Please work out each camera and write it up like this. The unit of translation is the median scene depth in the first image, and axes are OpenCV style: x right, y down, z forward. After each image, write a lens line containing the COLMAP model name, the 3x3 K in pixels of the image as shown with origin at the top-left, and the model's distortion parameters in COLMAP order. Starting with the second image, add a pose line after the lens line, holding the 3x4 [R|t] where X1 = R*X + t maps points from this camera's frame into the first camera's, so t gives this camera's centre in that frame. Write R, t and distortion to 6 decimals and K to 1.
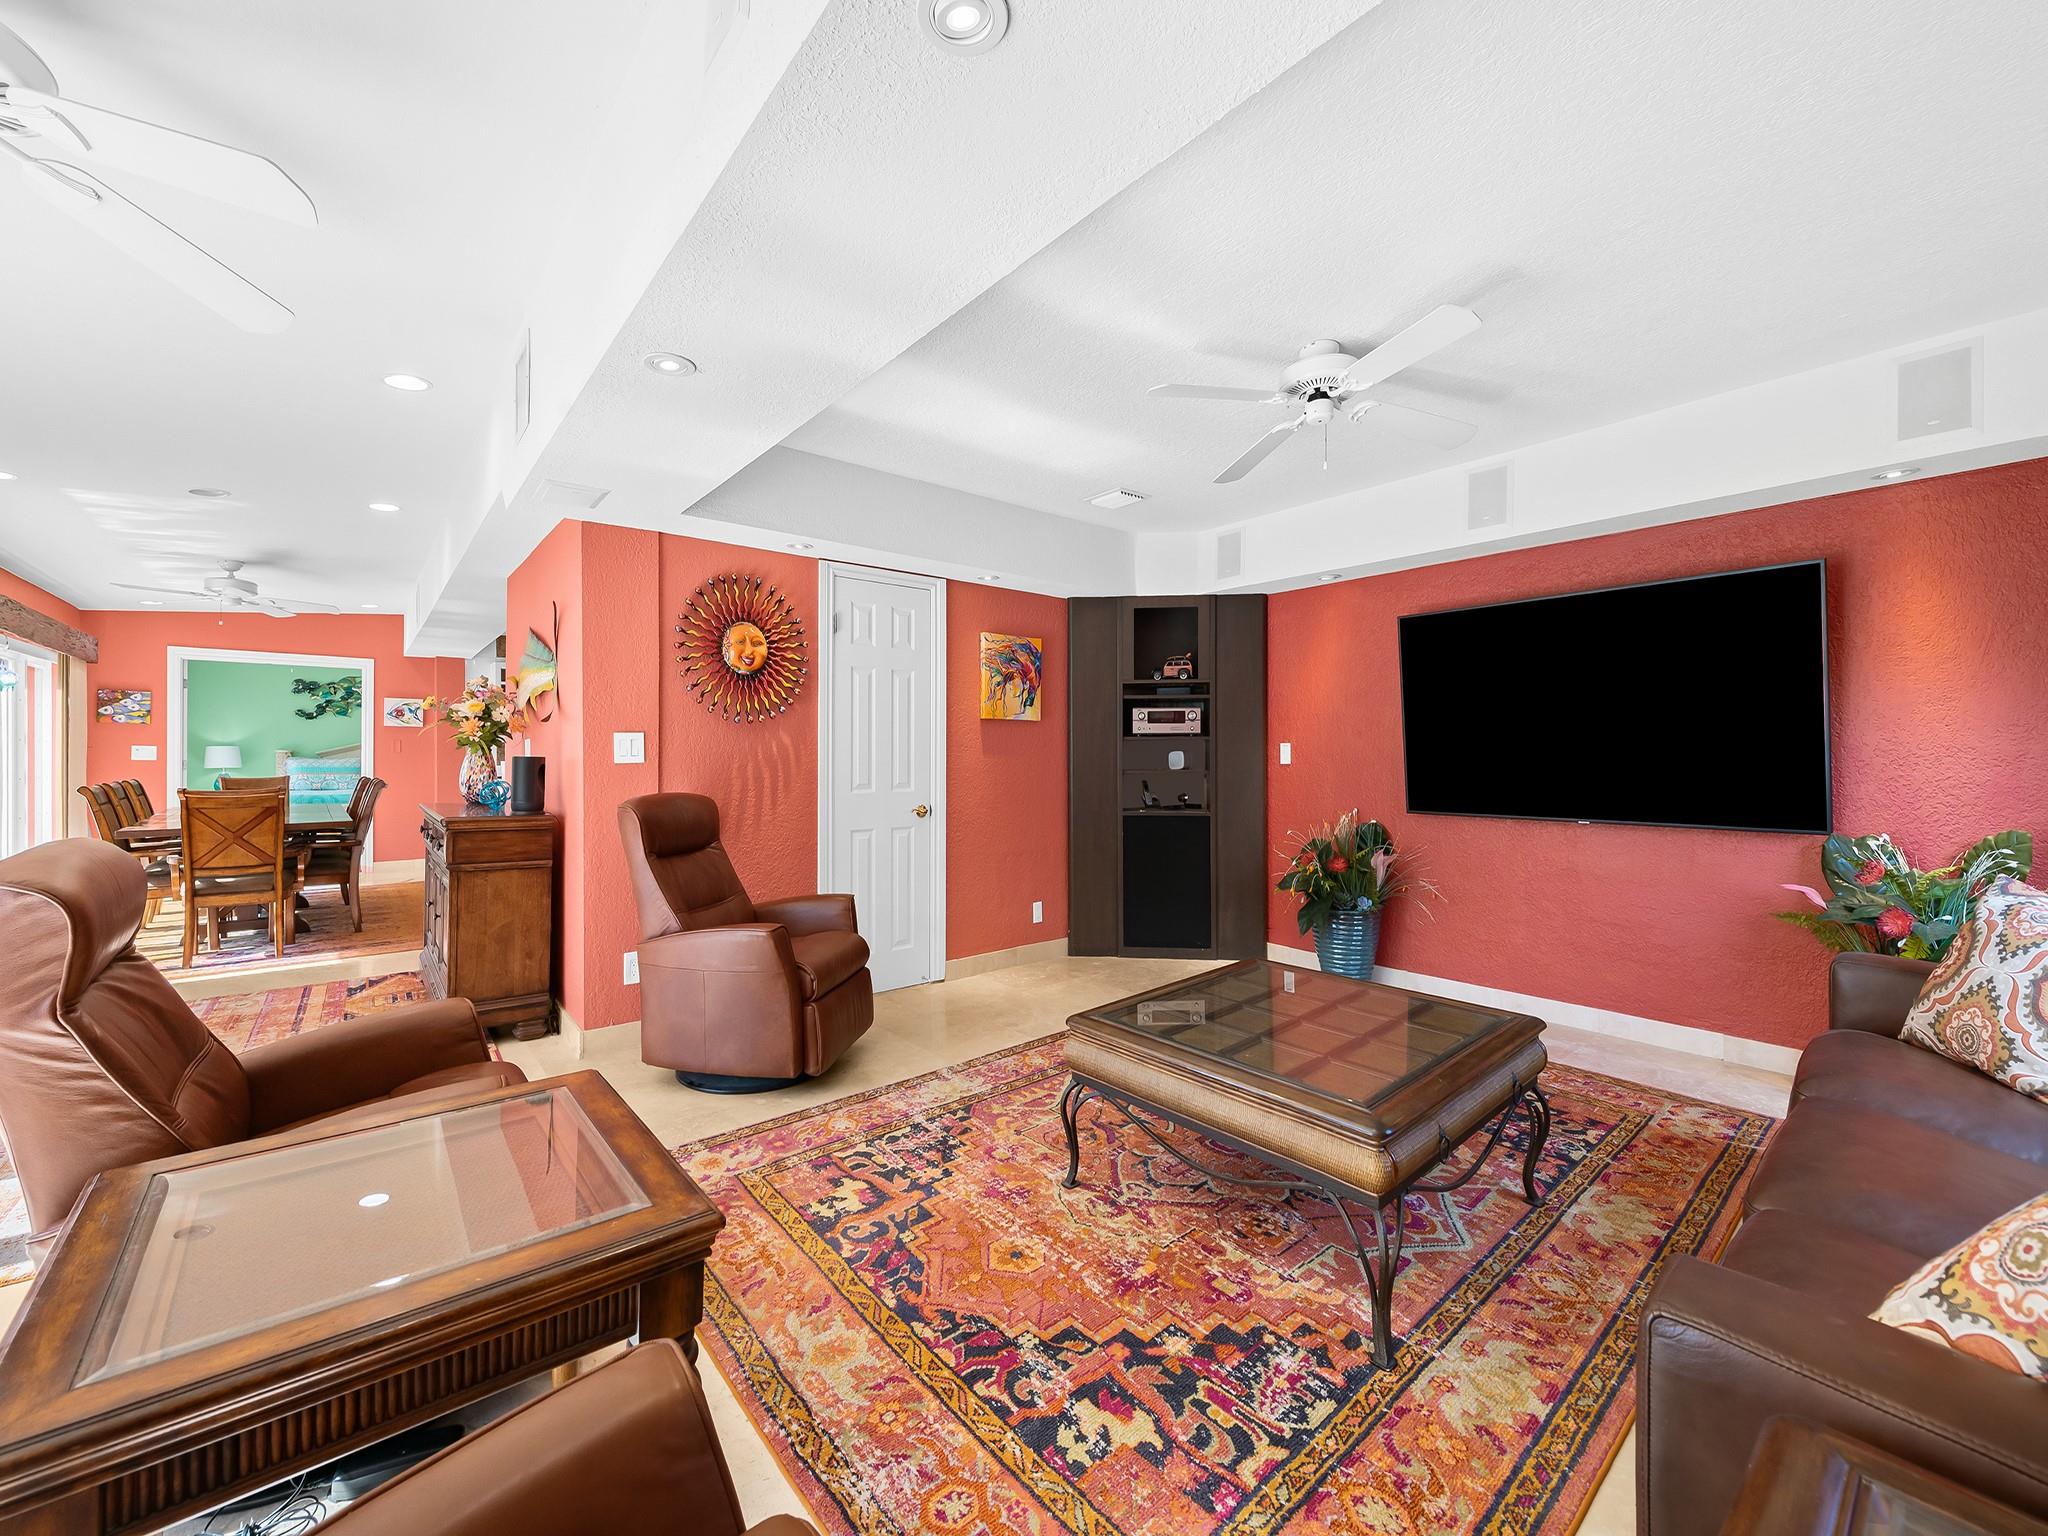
lens RADIAL K [[816.7, 0, 1024.0], [0, 816.7, 768.0], [0, 0, 1]] dist [0.001391, -0.003370]
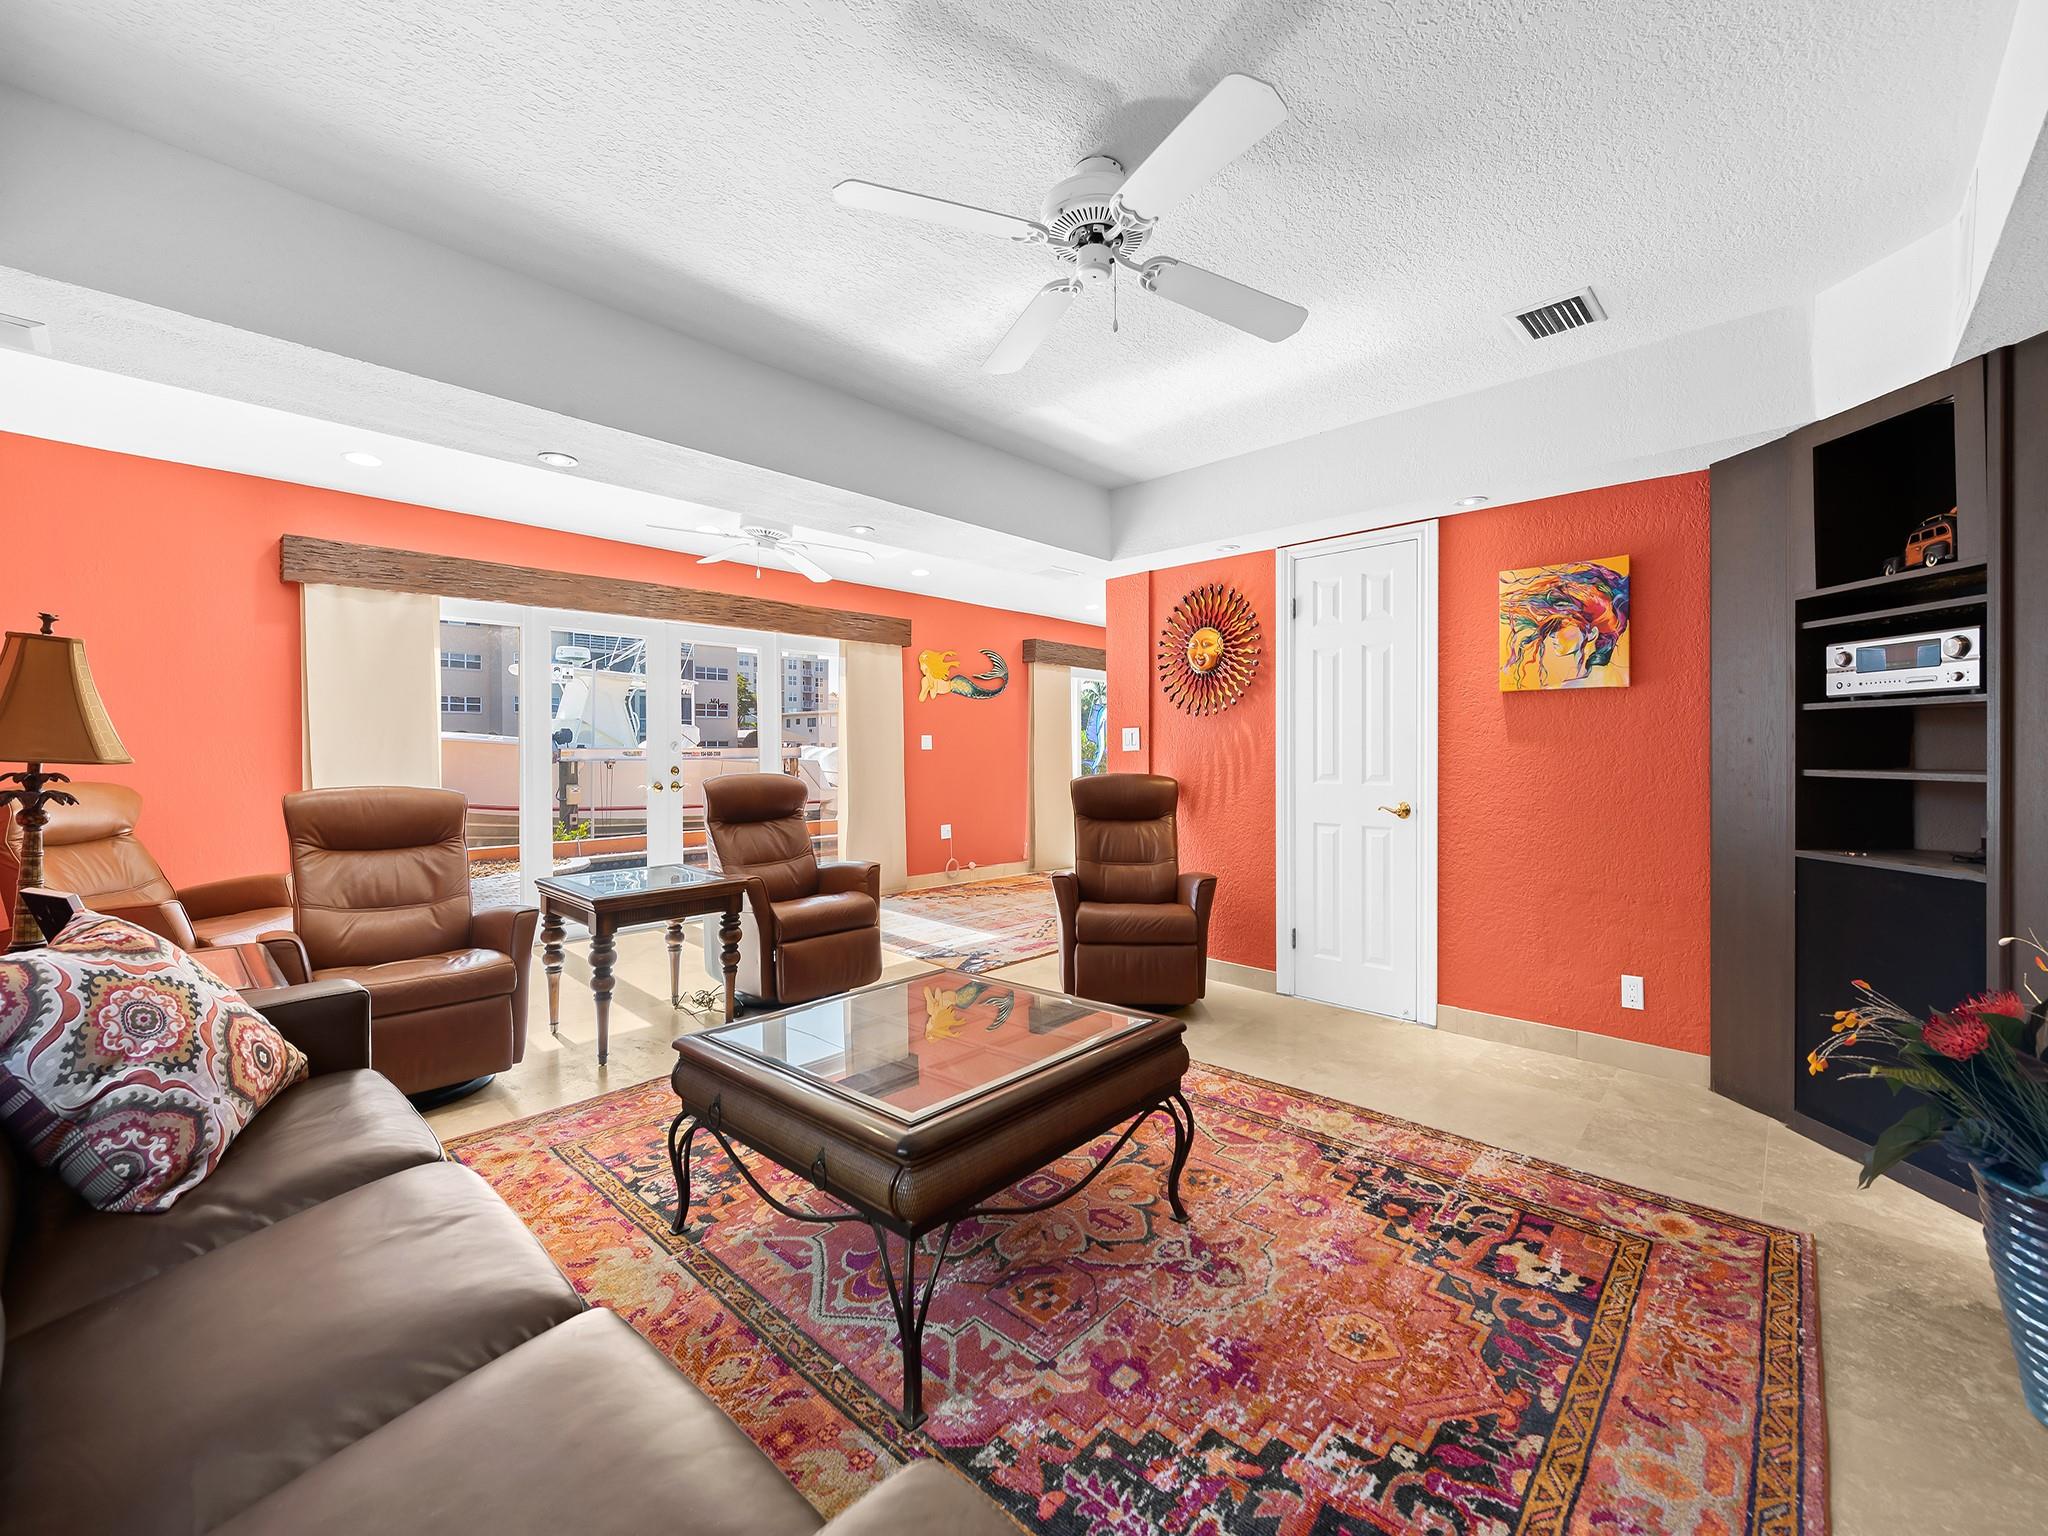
lens RADIAL K [[839.7, 0, 1032.2], [0, 839.7, 763.0], [0, 0, 1]] dist [0.012866, -0.007684]
pose [[0.122353, 0.018035, -0.992323, 0.660109], [-0.011780, 0.999791, 0.016719, -0.004865], [0.992417, 0.009644, 0.122540, 0.510479]]
